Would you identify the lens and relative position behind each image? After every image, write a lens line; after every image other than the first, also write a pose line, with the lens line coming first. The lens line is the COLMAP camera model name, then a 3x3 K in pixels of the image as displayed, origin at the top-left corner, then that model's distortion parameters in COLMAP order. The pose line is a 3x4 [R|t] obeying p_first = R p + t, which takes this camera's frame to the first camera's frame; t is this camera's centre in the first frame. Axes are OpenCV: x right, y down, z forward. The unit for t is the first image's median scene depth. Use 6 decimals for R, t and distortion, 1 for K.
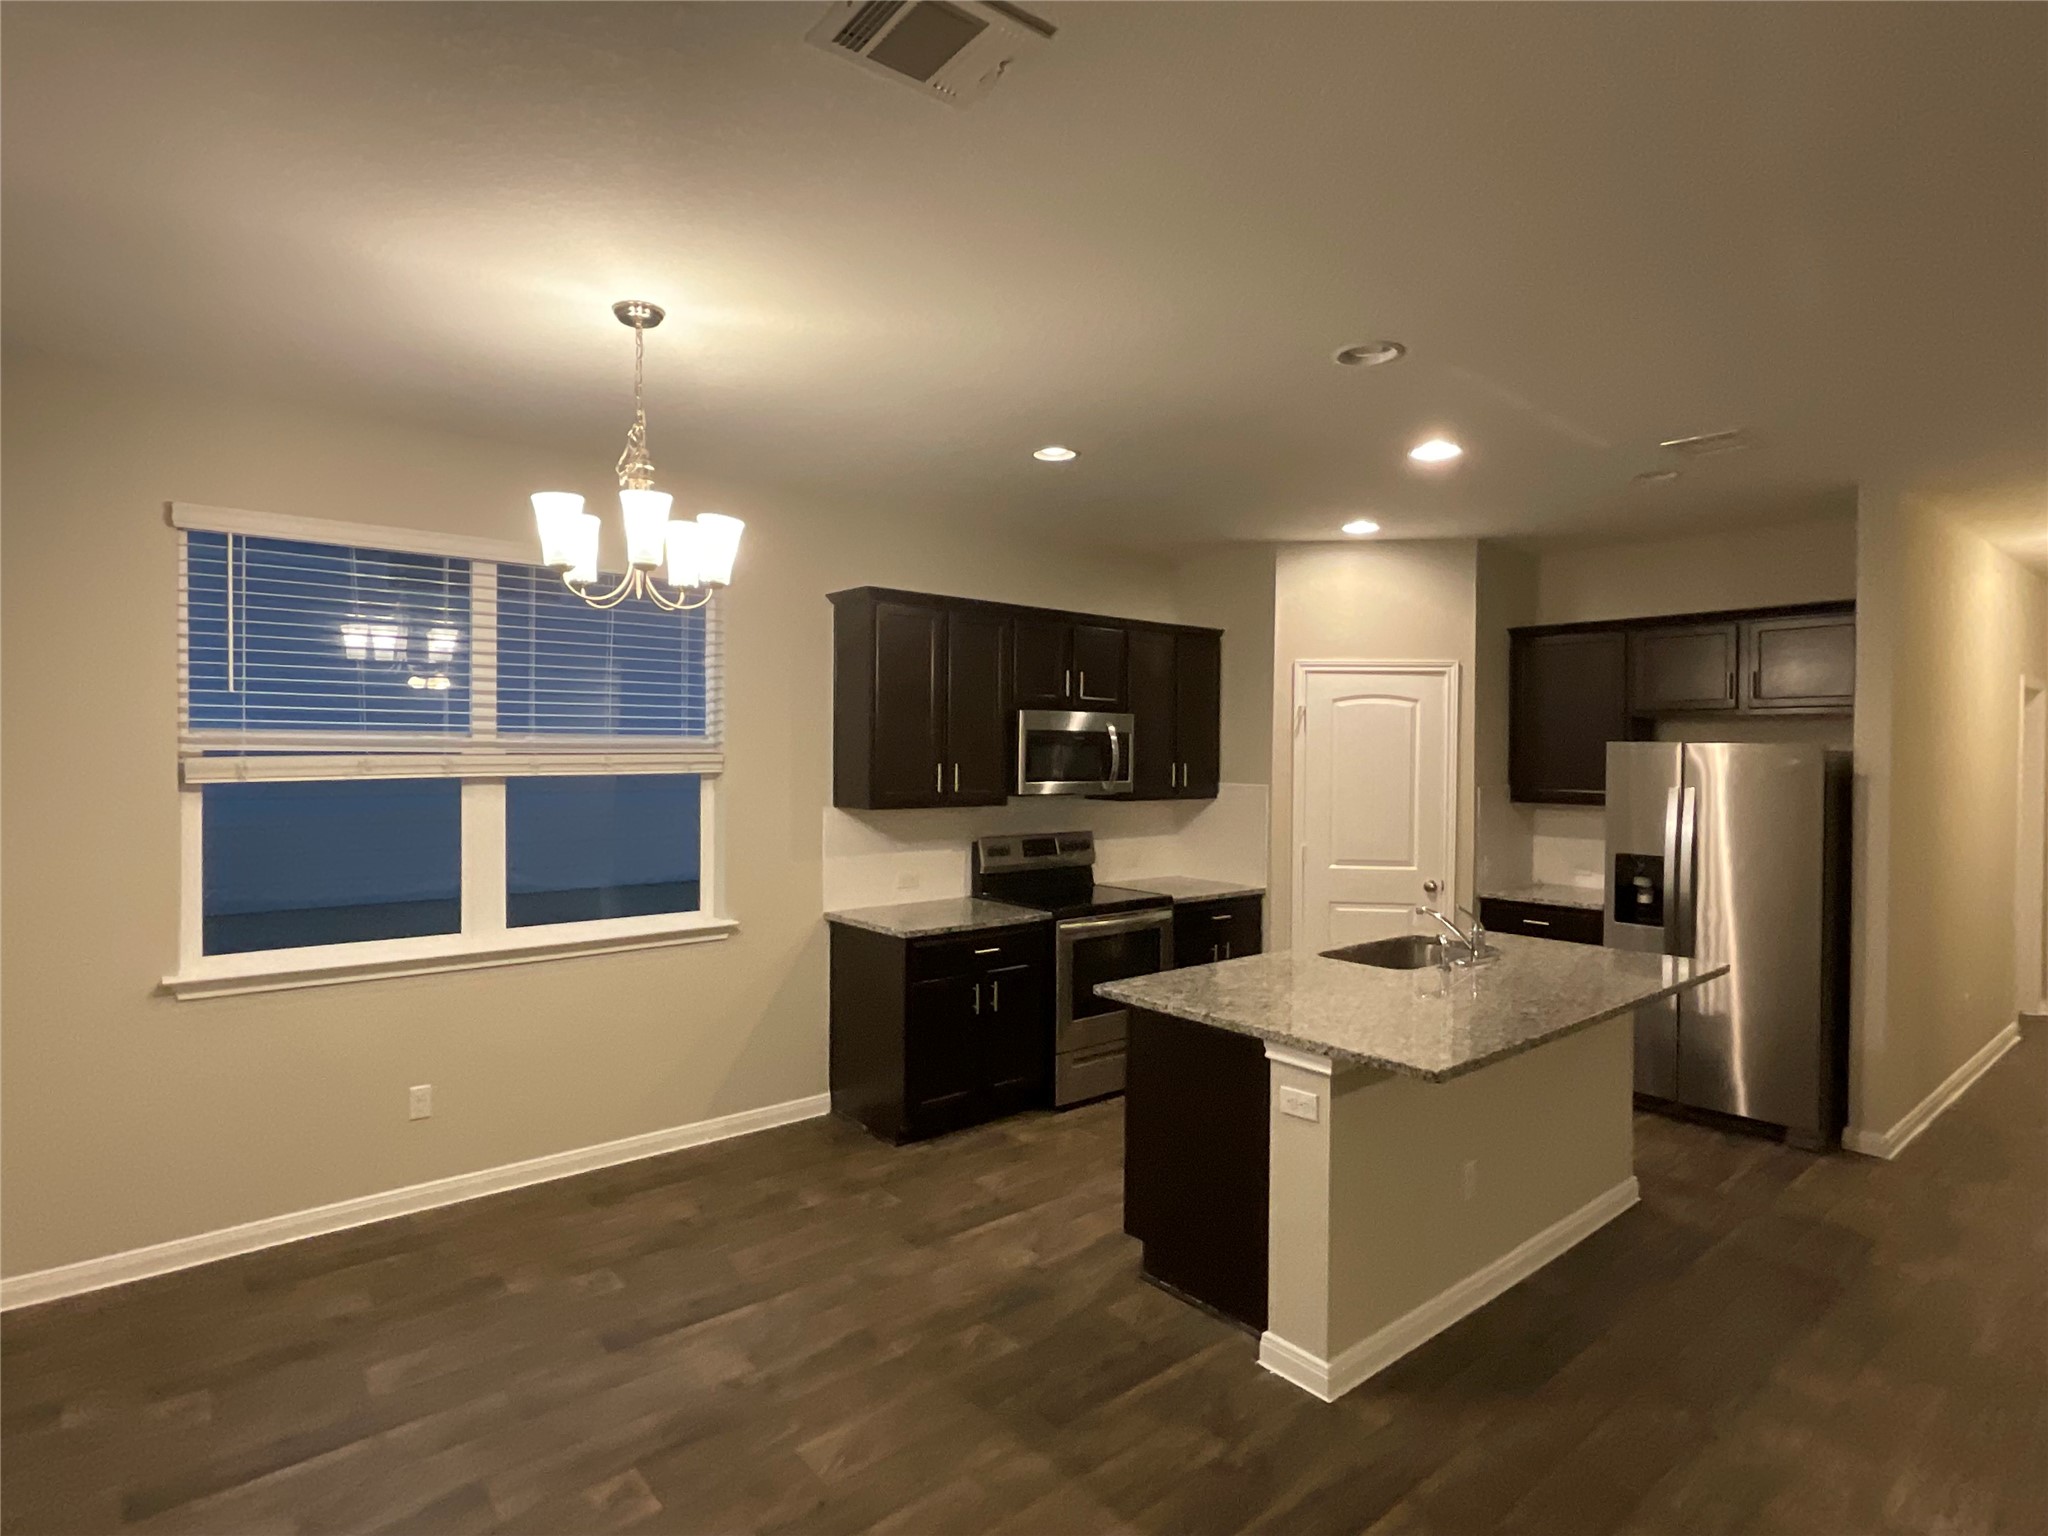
lens RADIAL K [[1067.2, 0, 1024.0], [0, 1067.2, 768.0], [0, 0, 1]] dist [-0.013960, 0.012046]
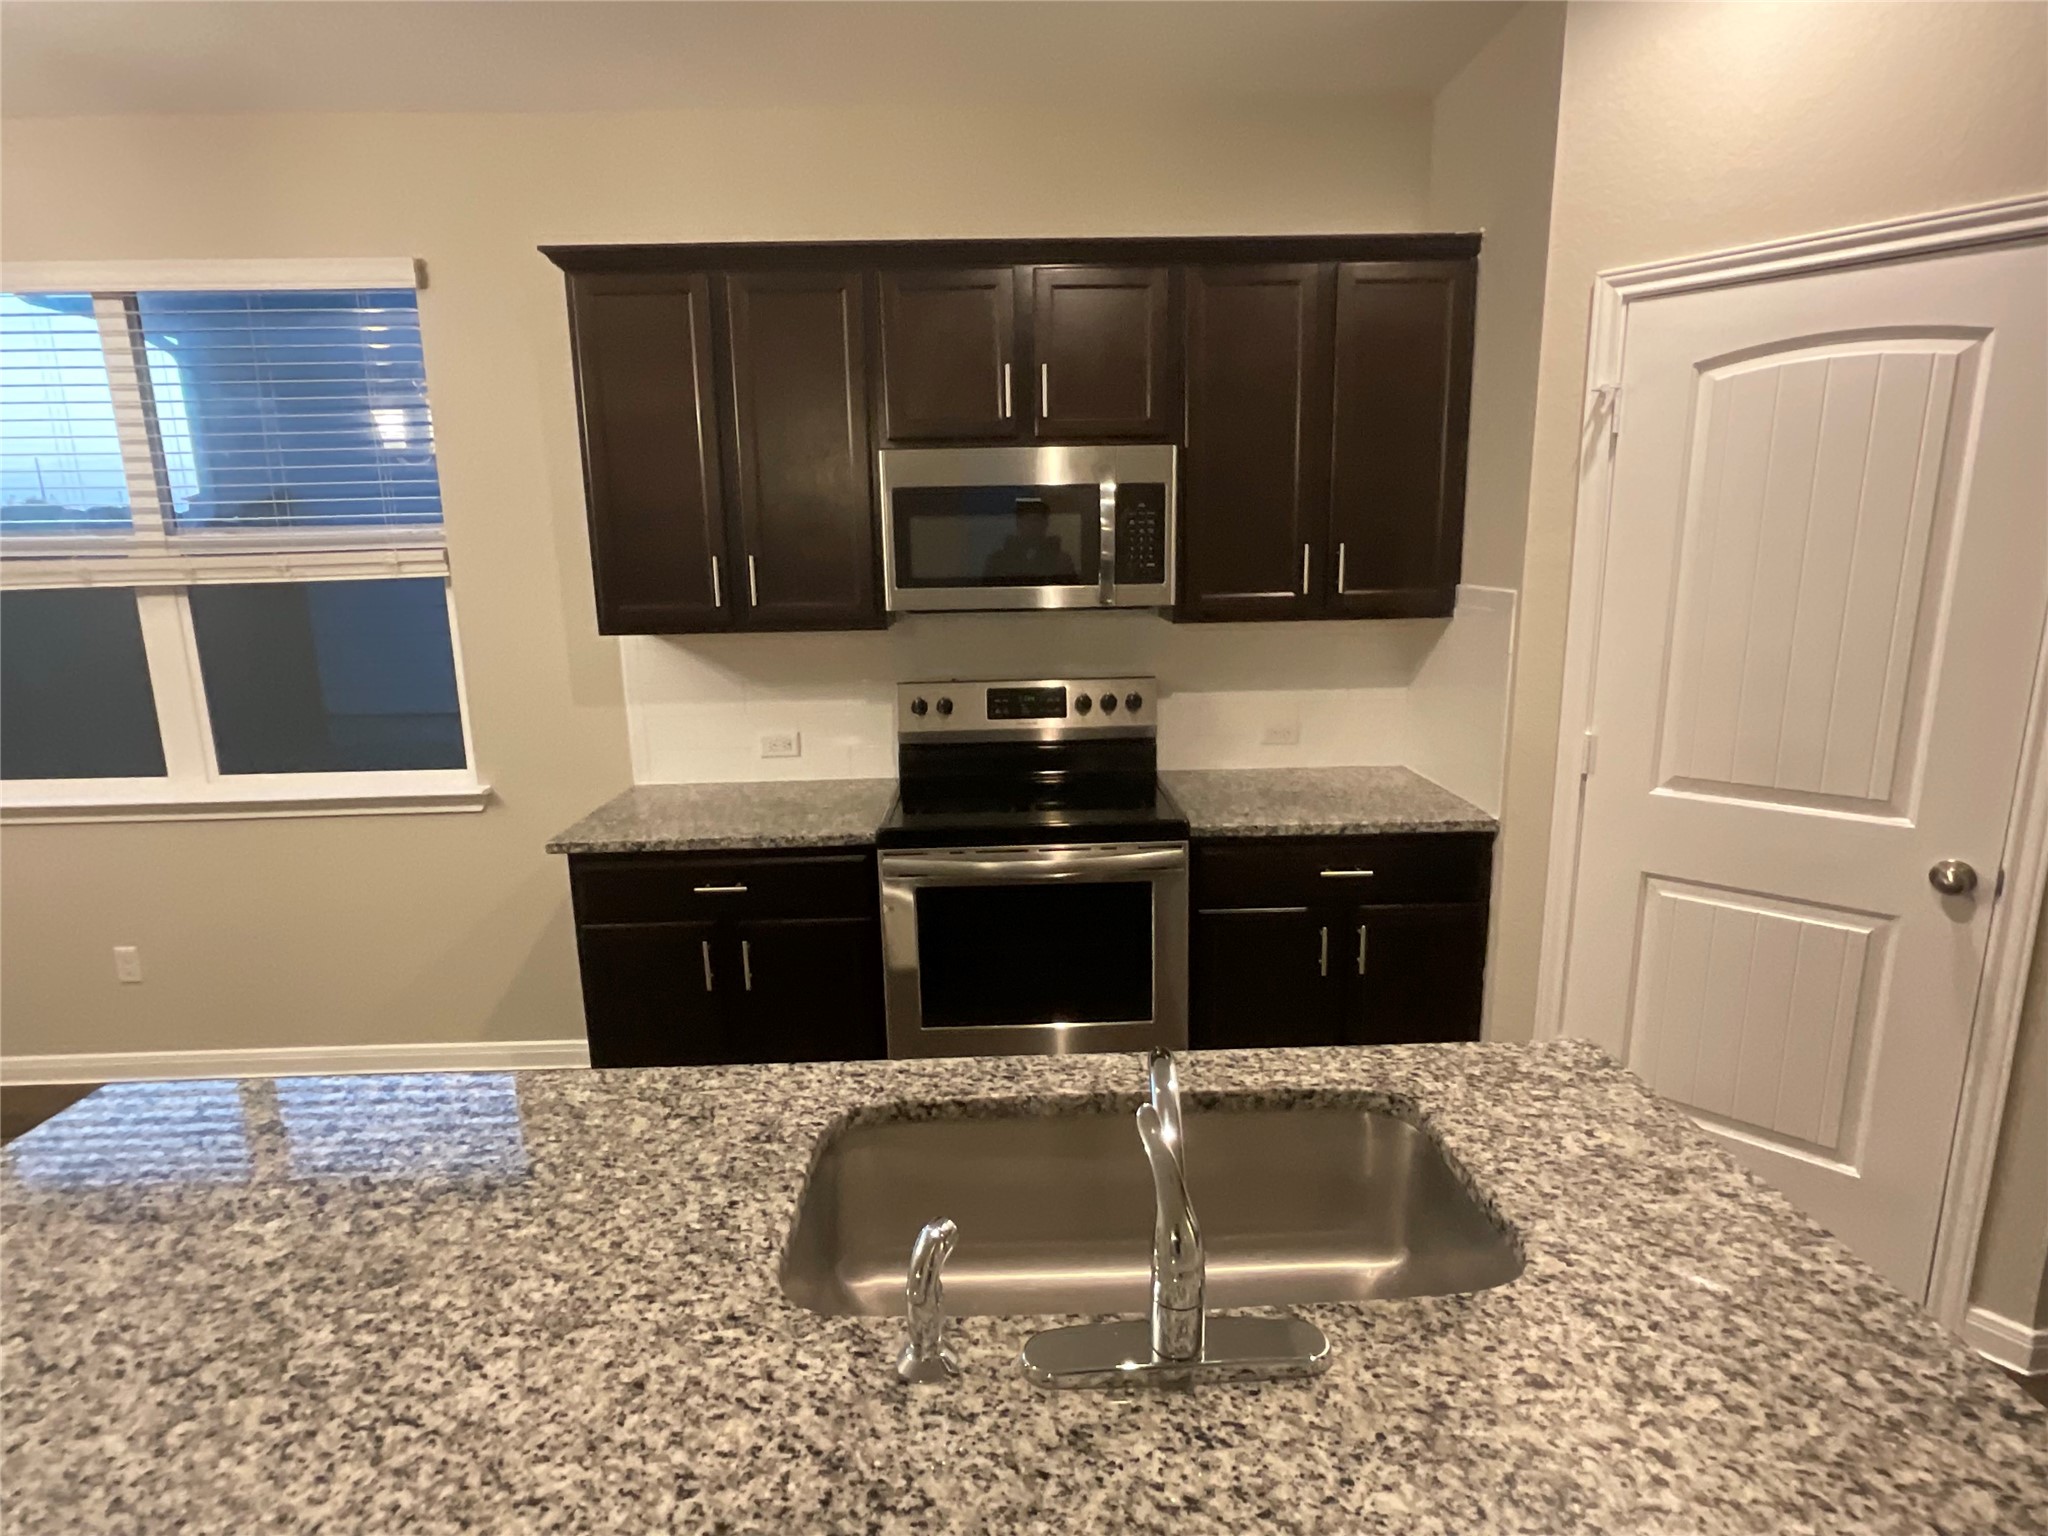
lens RADIAL K [[1067.2, 0, 1024.0], [0, 1067.2, 768.0], [0, 0, 1]] dist [-0.013960, 0.012046]
pose [[0.783434, 0.102213, -0.613012, 0.418396], [0.016302, 0.982663, 0.184682, 0.004688], [0.621261, -0.154680, 0.768185, 0.640004]]
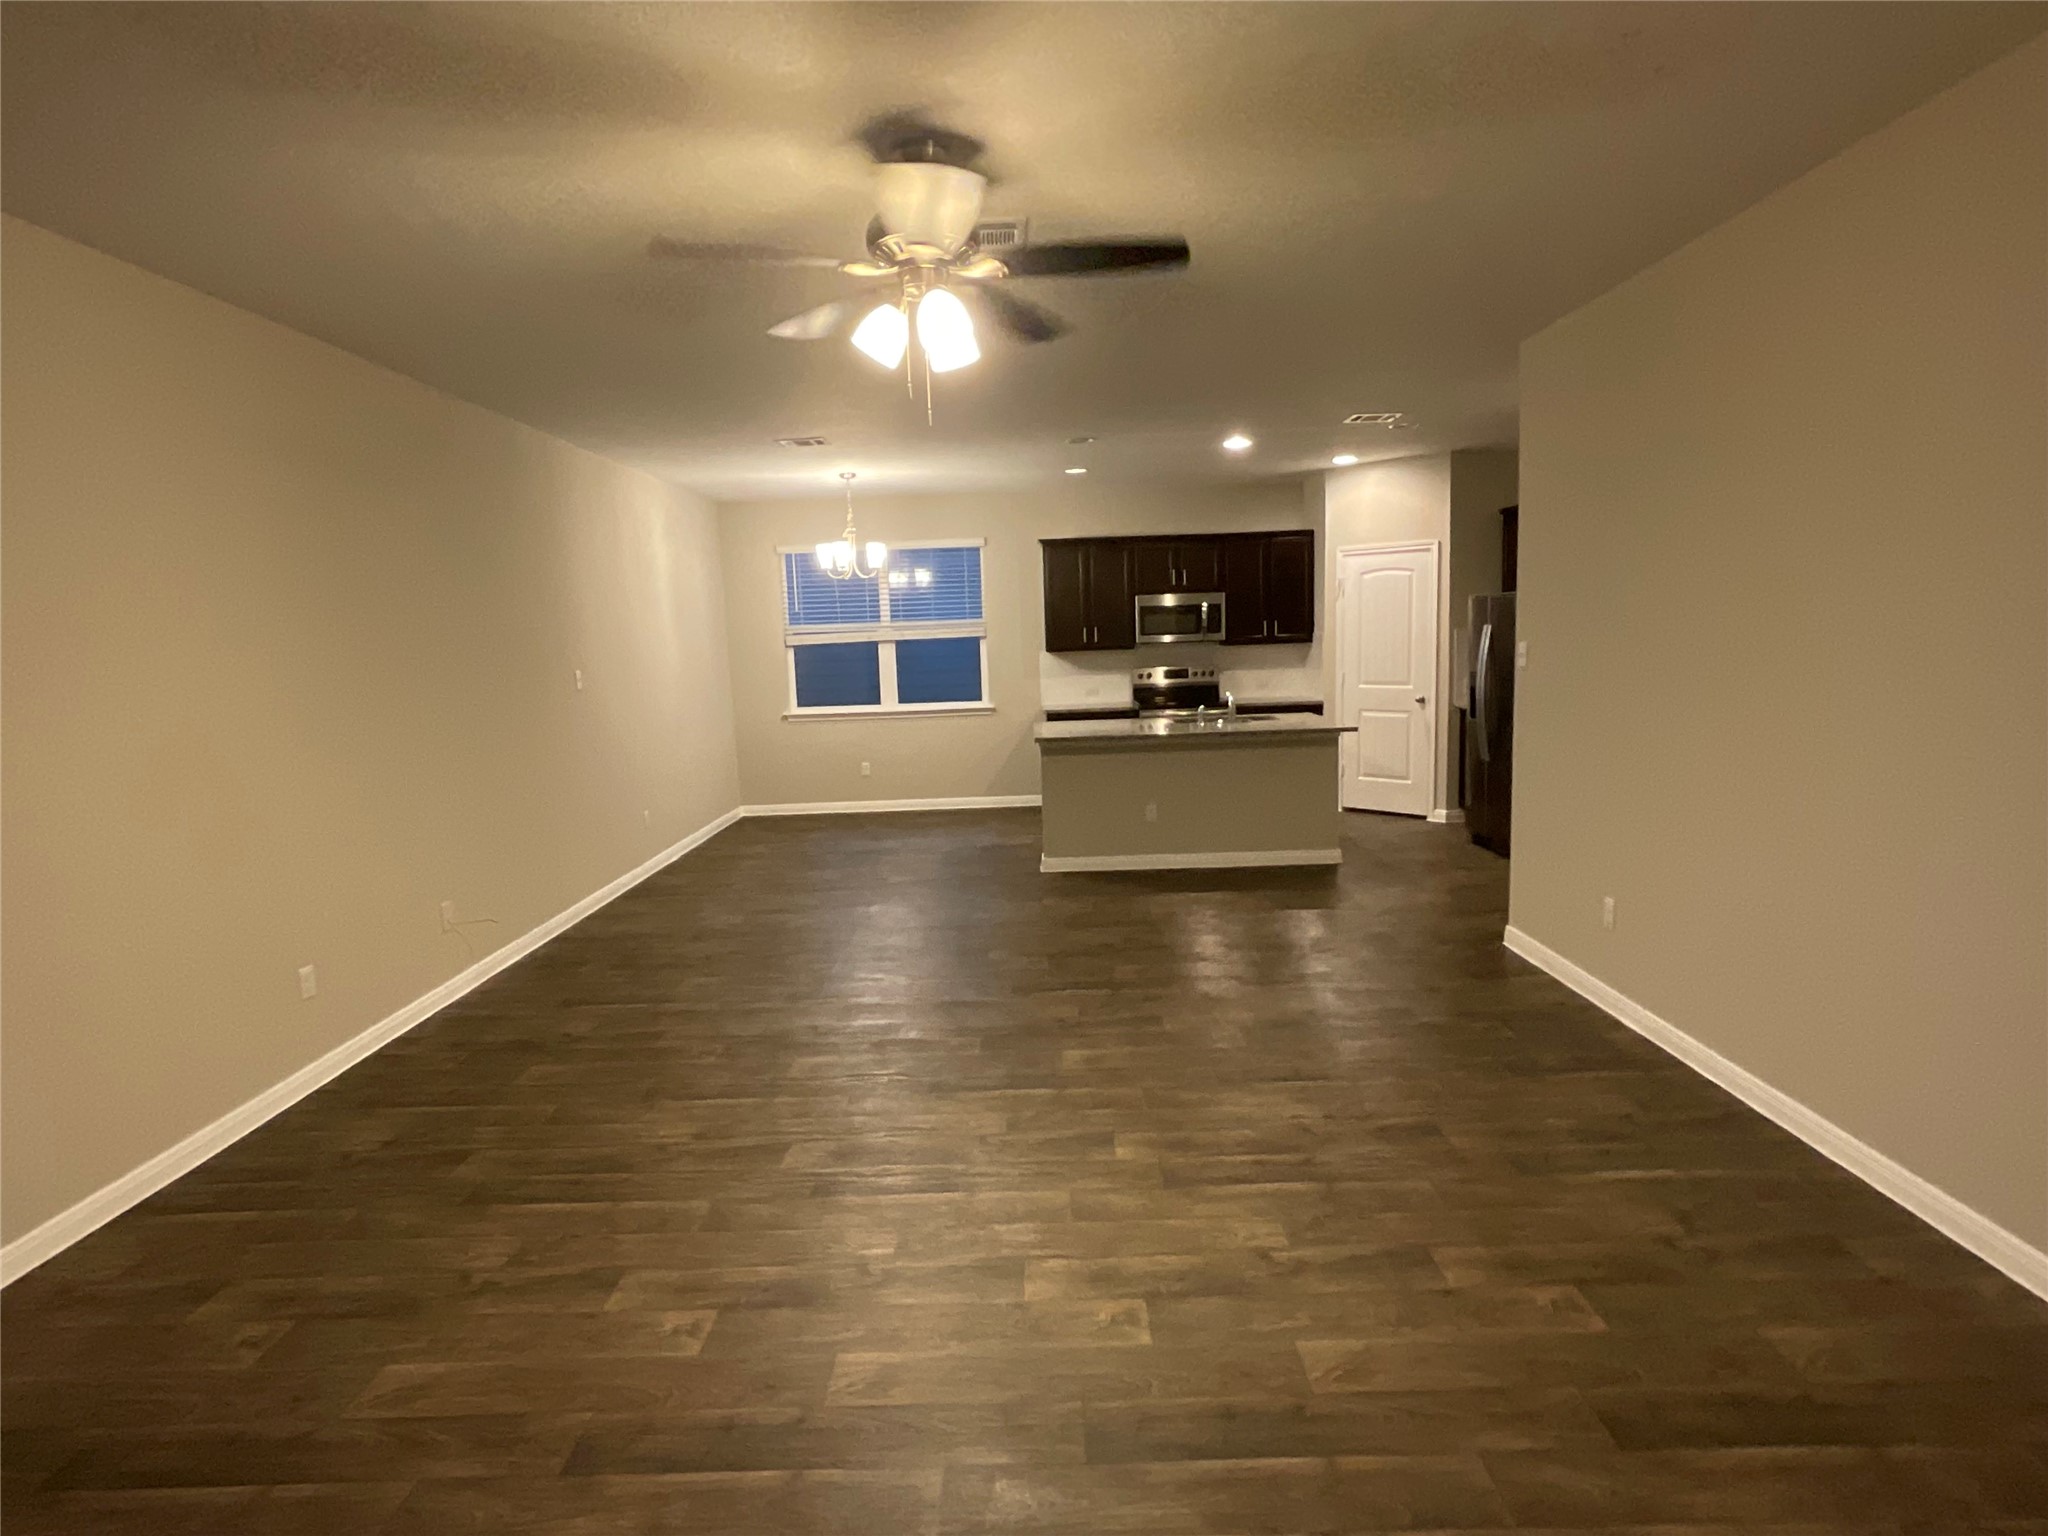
lens RADIAL K [[1085.4, 0, 1024.0], [0, 1085.4, 757.6], [0, 0, 1]] dist [0.001932, 0.012615]
pose [[0.765791, 0.038202, -0.641954, 1.098115], [0.030165, 0.995001, 0.095196, 0.039844], [0.642382, -0.092265, 0.760810, -0.578375]]
